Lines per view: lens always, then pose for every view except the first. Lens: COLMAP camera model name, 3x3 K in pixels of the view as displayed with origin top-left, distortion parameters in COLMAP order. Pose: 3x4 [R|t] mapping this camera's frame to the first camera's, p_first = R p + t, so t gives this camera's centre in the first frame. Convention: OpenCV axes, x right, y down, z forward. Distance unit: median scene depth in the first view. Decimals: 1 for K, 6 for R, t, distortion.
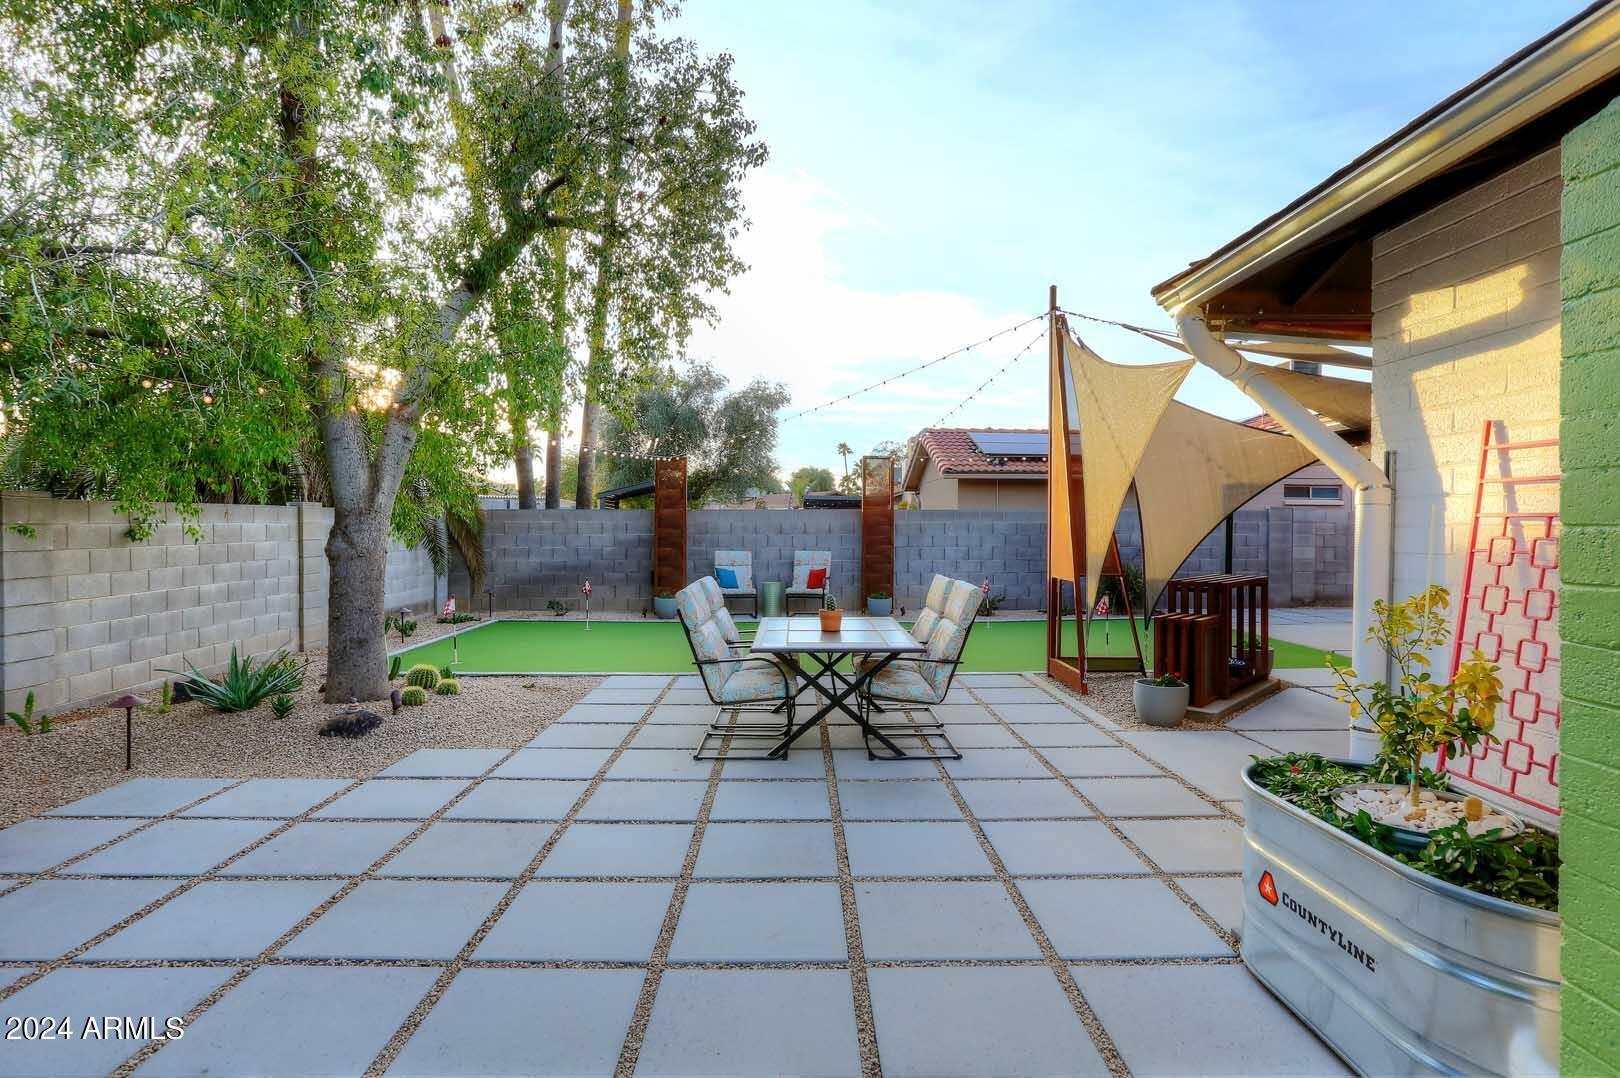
lens RADIAL K [[810.3, 0, 810.0], [0, 810.3, 539.0], [0, 0, 1]] dist [-0.000322, 0.000145]
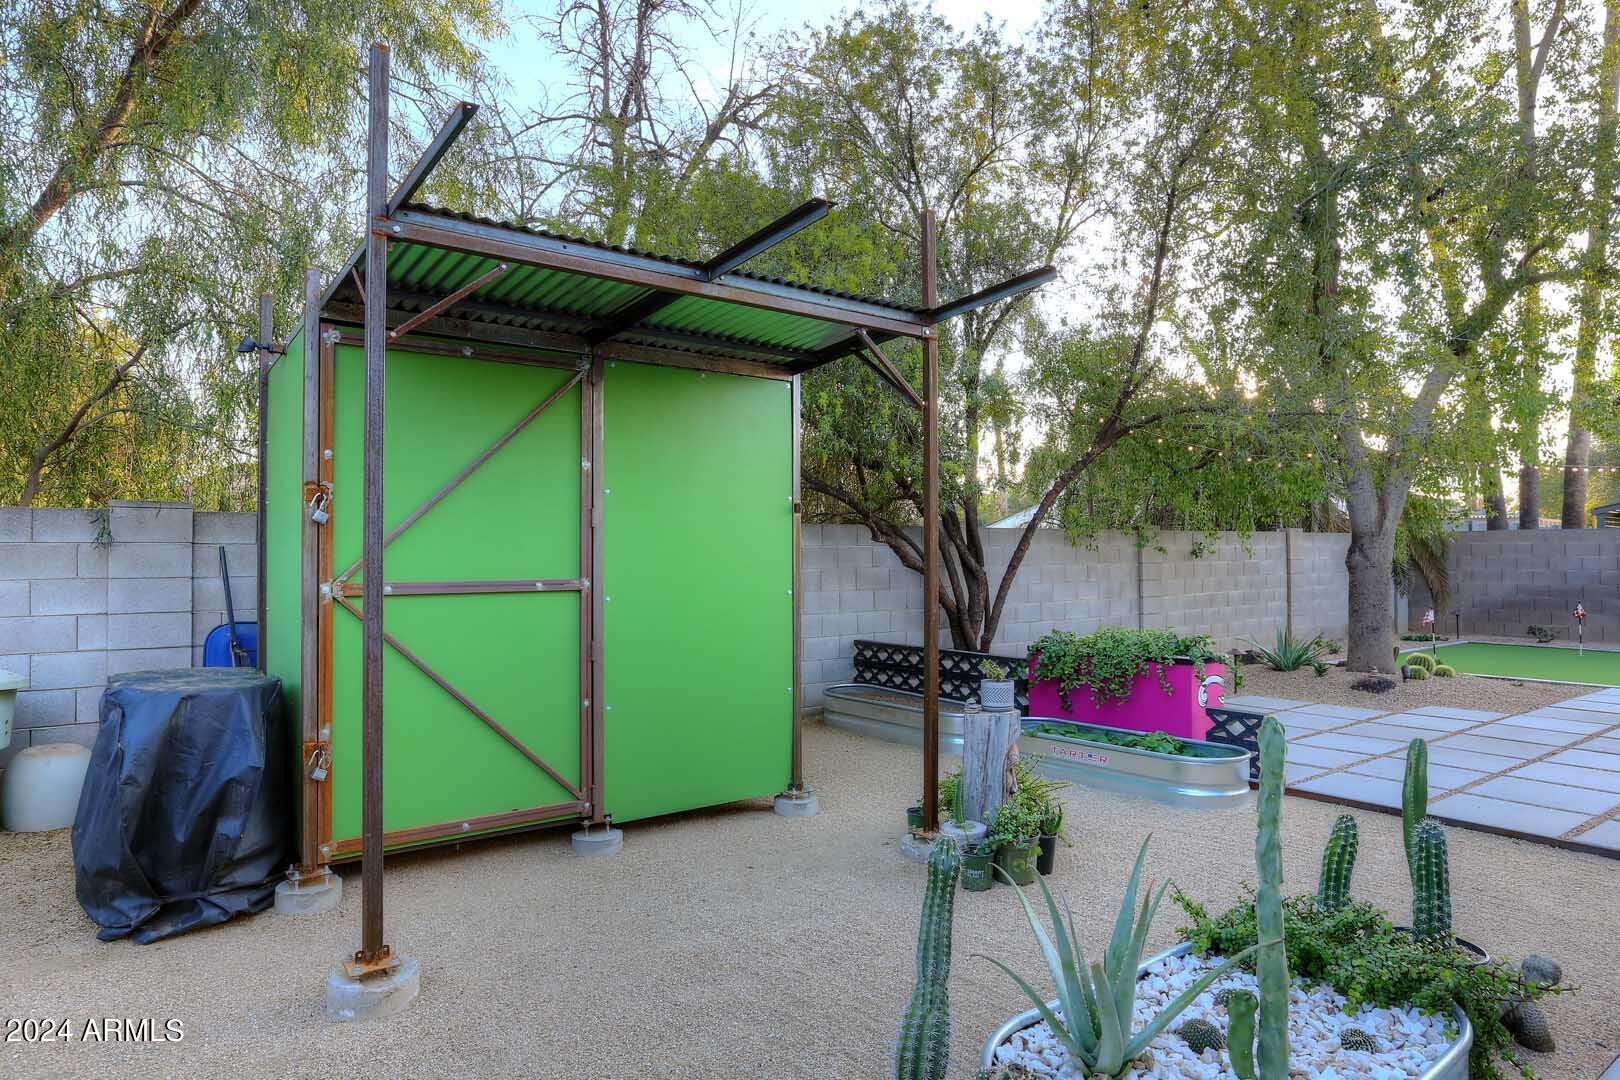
lens RADIAL K [[944.9, 0, 810.0], [0, 944.9, 528.3], [0, 0, 1]] dist [-0.000780, 0.001271]
pose [[0.580406, -0.027255, -0.813871, 0.160473], [-0.007354, 0.999224, -0.038707, 0.020529], [0.814294, 0.028451, 0.579754, -0.576273]]
